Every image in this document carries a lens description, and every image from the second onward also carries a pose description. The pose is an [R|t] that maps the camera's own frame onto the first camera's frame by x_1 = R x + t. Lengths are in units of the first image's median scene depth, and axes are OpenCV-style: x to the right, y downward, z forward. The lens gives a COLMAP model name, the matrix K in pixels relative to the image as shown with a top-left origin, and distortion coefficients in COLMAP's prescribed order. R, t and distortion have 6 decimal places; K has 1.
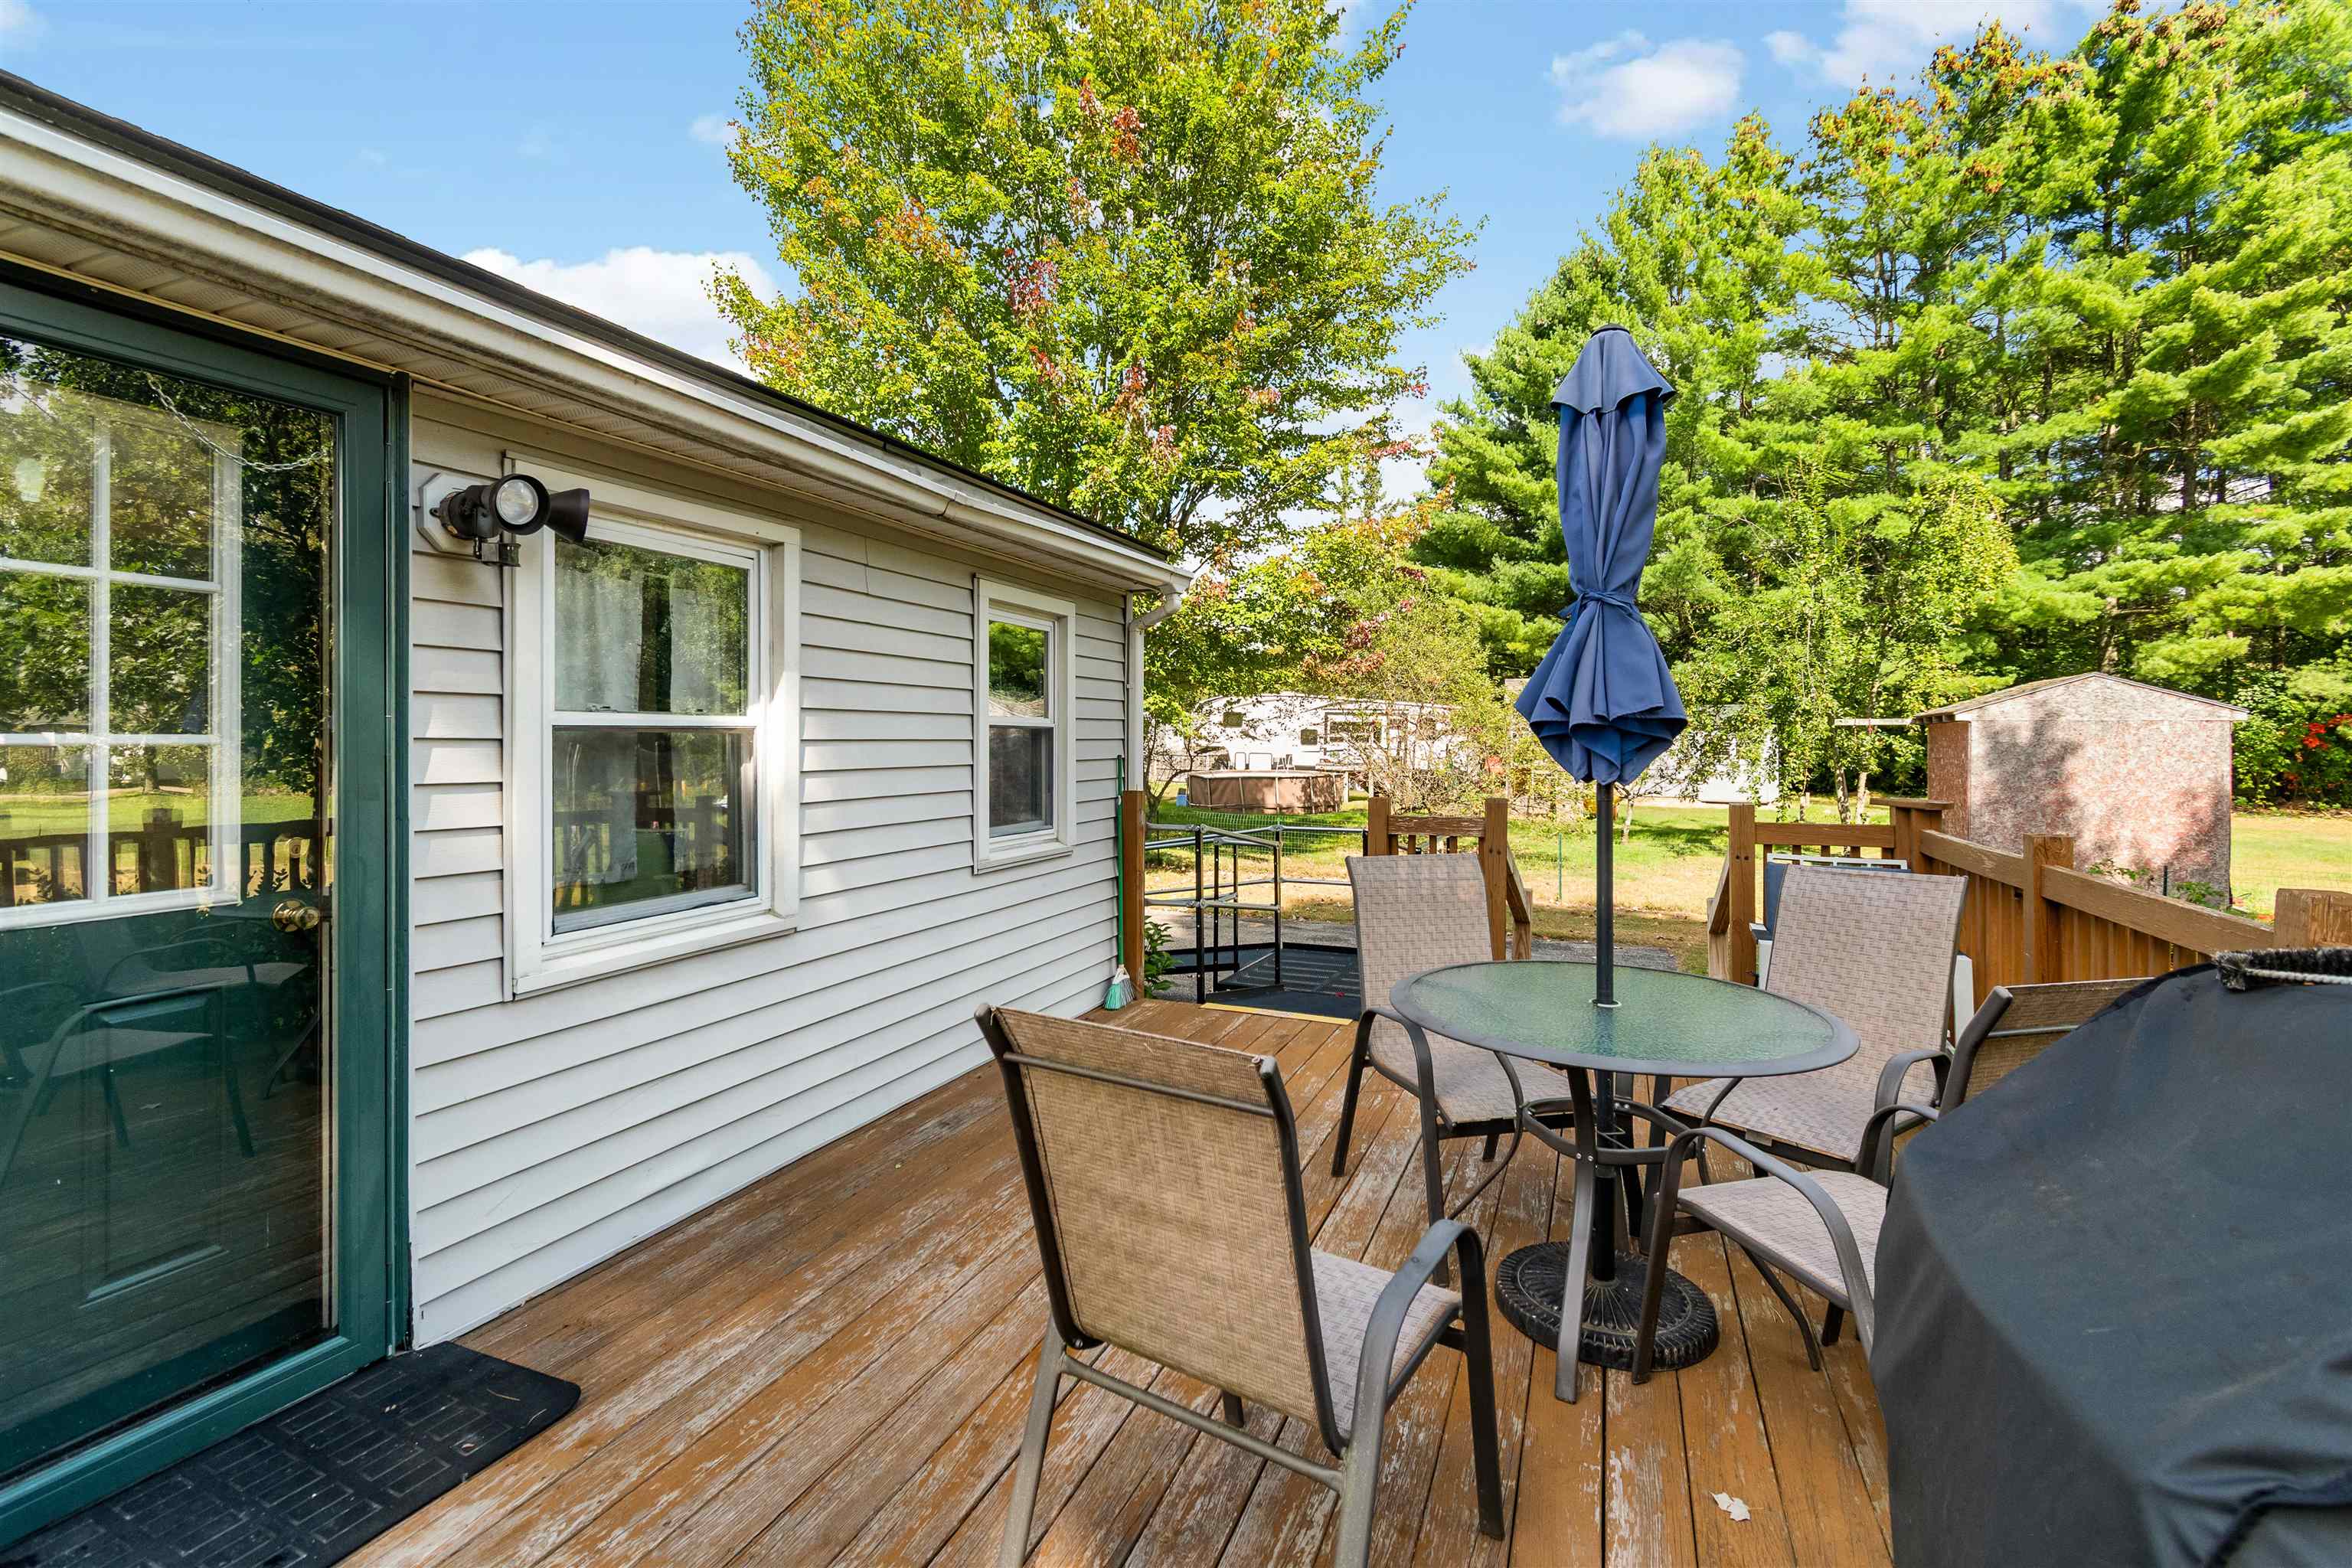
lens RADIAL K [[1060.2, 0, 1171.0], [0, 1060.2, 730.4], [0, 0, 1]] dist [0.001150, -0.000103]
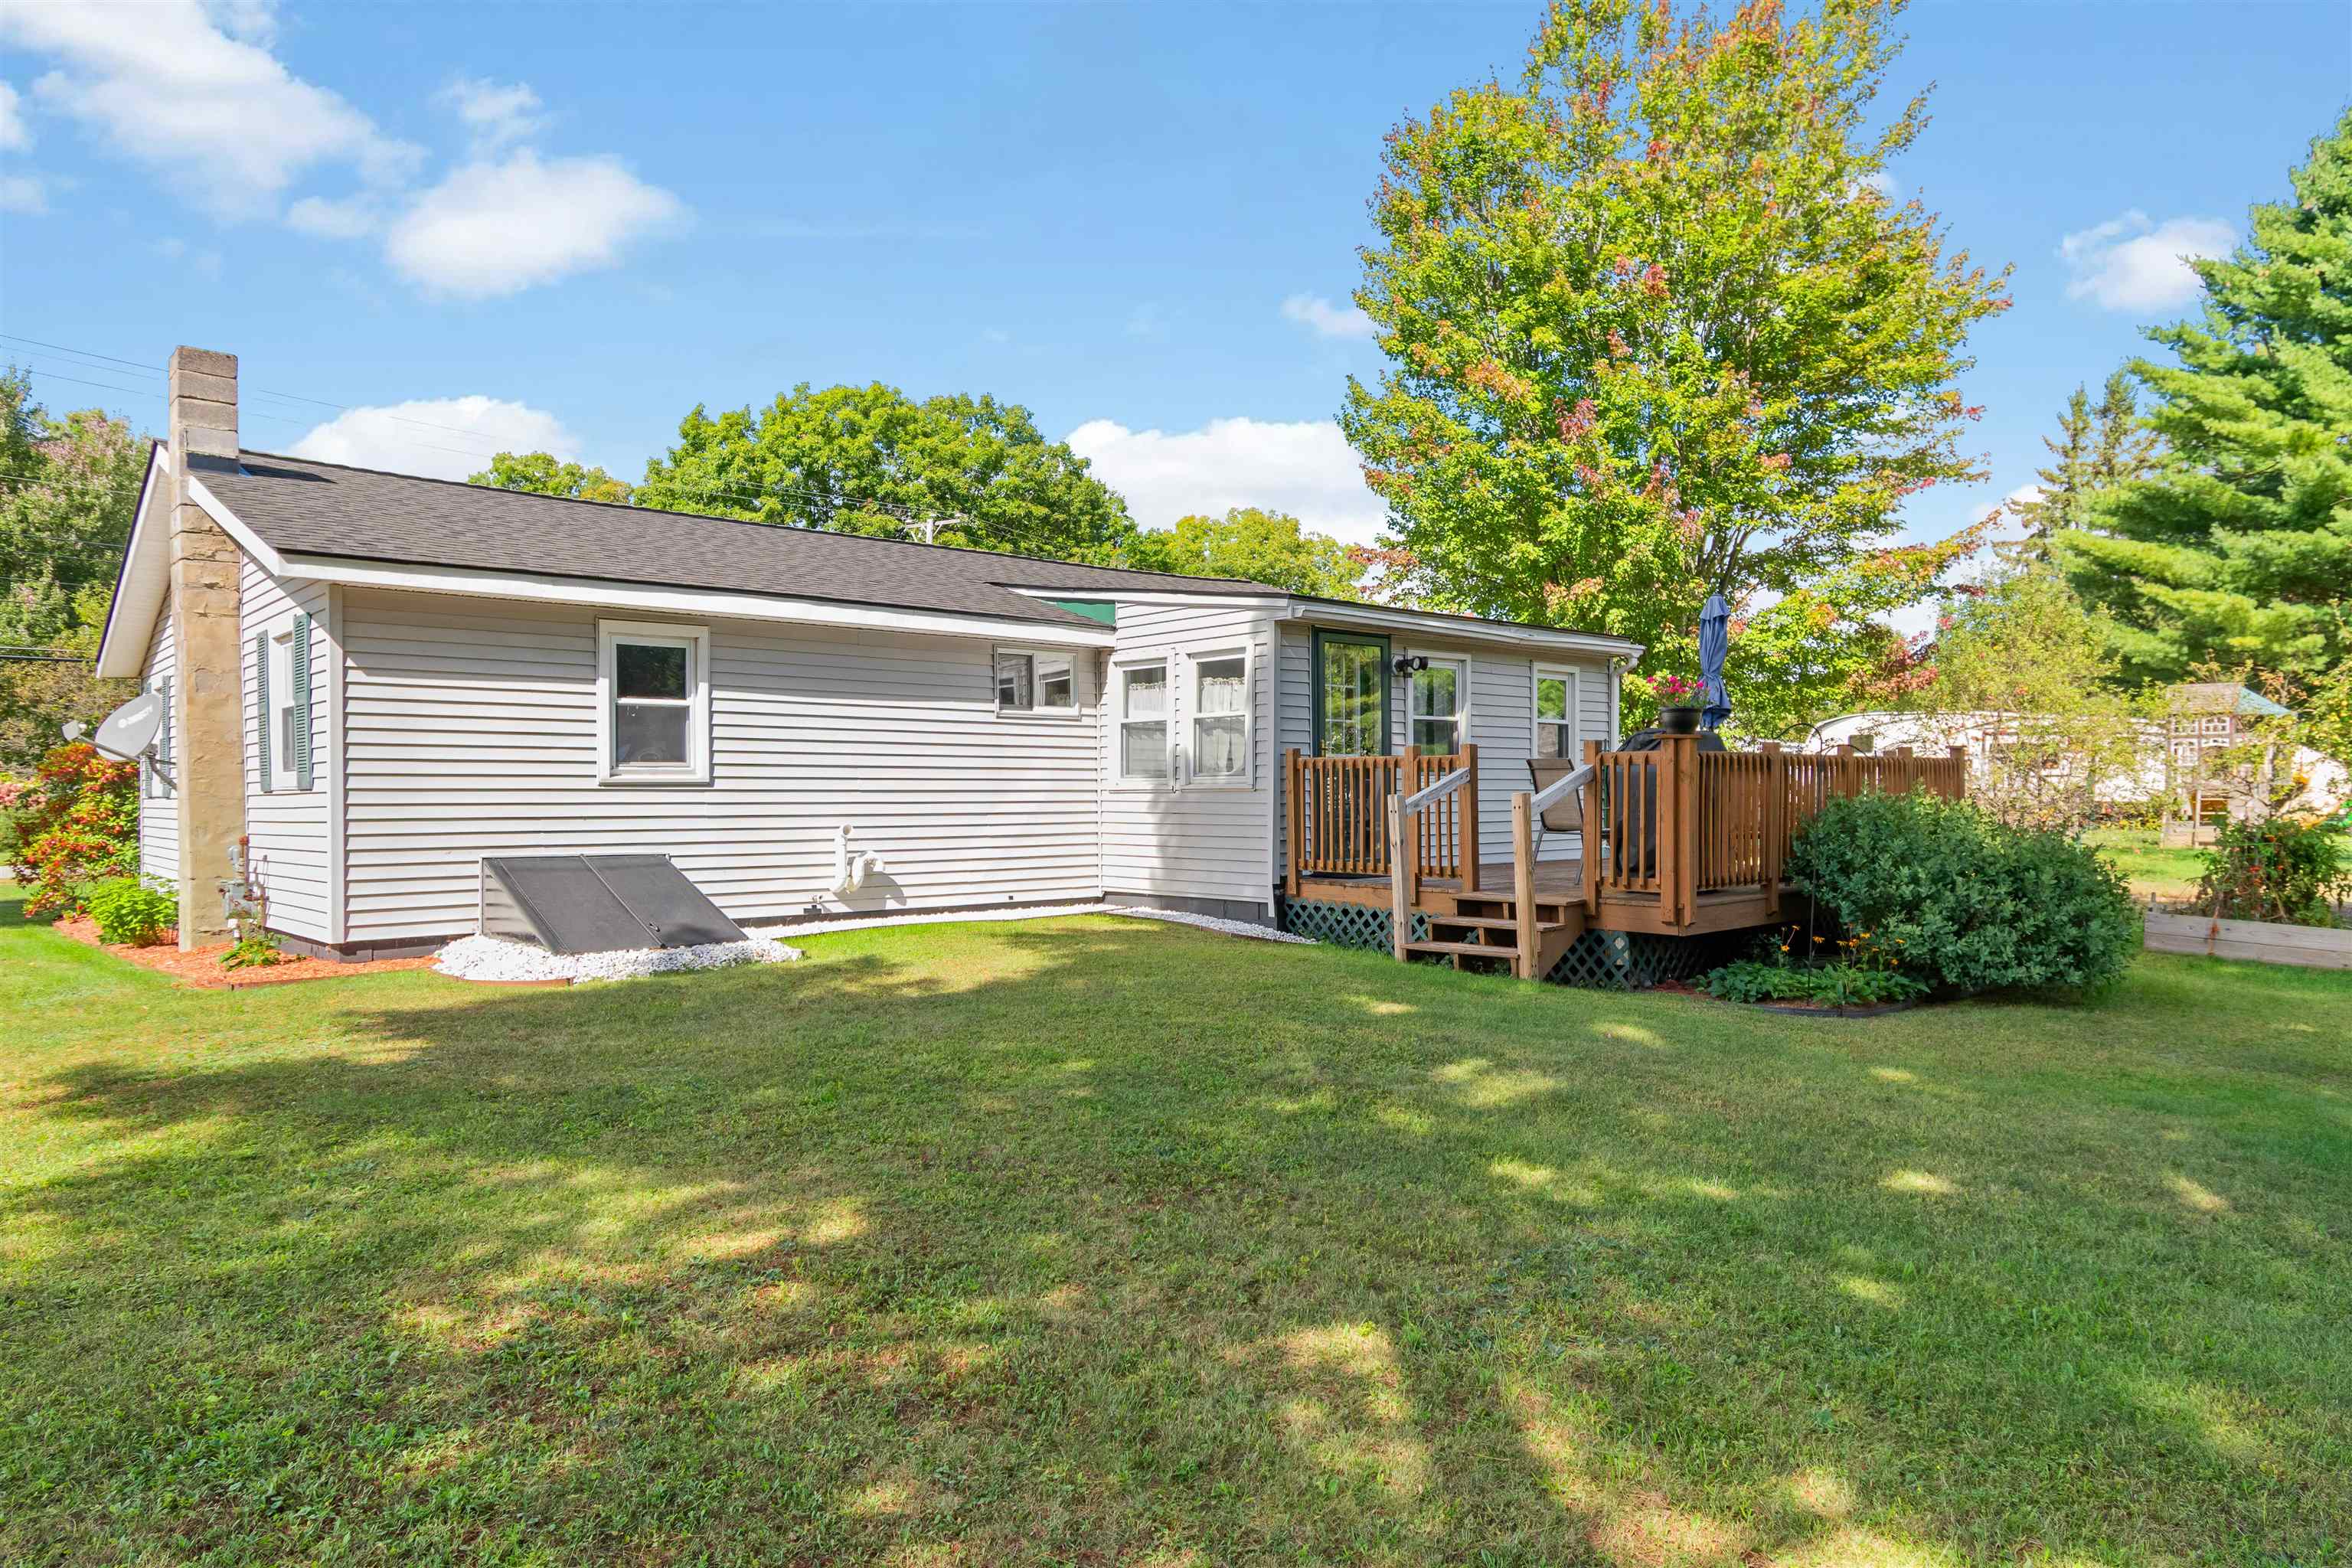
lens RADIAL K [[1472.9, 0, 1176.0], [0, 1472.9, 784.0], [0, 0, 1]] dist [0.003969, -0.001167]
pose [[0.906757, -0.004048, -0.421634, 0.082743], [0.006974, 0.999961, 0.005398, 0.018444], [0.421596, -0.007835, 0.906750, -0.394970]]
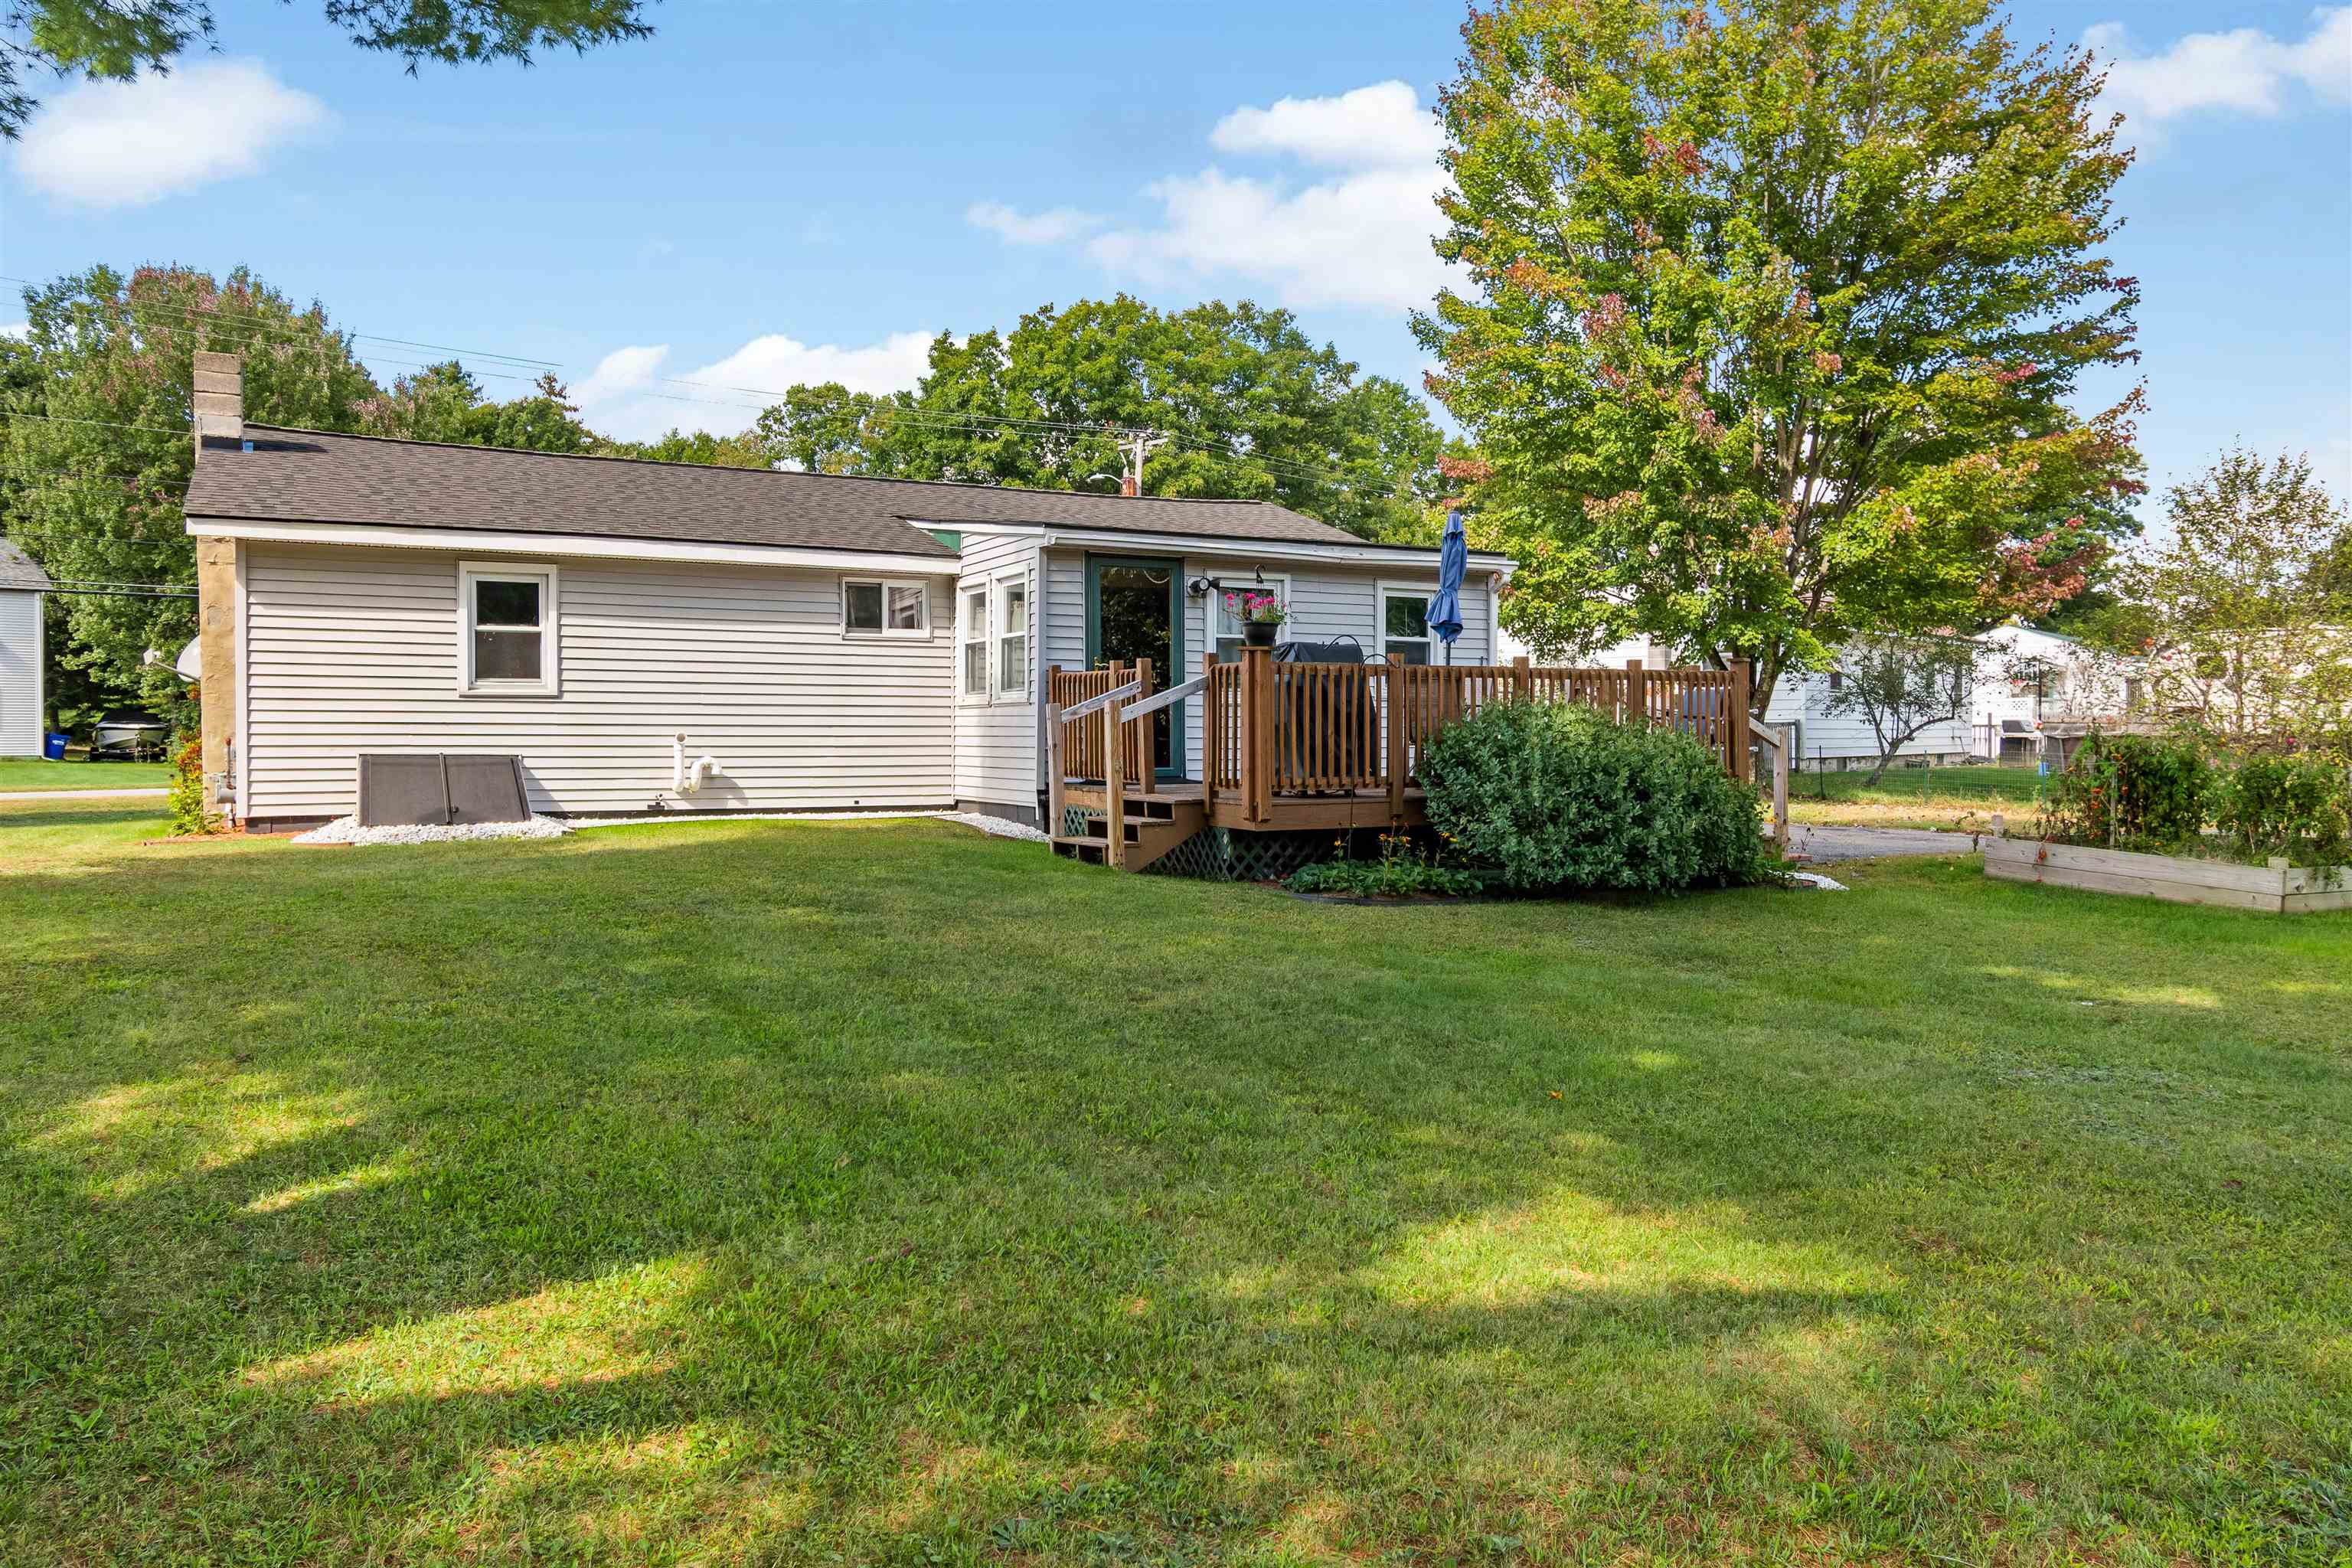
lens RADIAL K [[1653.5, 0, 1167.4], [0, 1653.5, 771.4], [0, 0, 1]] dist [0.008421, 0.004741]
pose [[0.772429, 0.016380, -0.634890, 0.303675], [0.005289, 0.999467, 0.032221, 0.028114], [0.635080, -0.028246, 0.771930, -0.372606]]
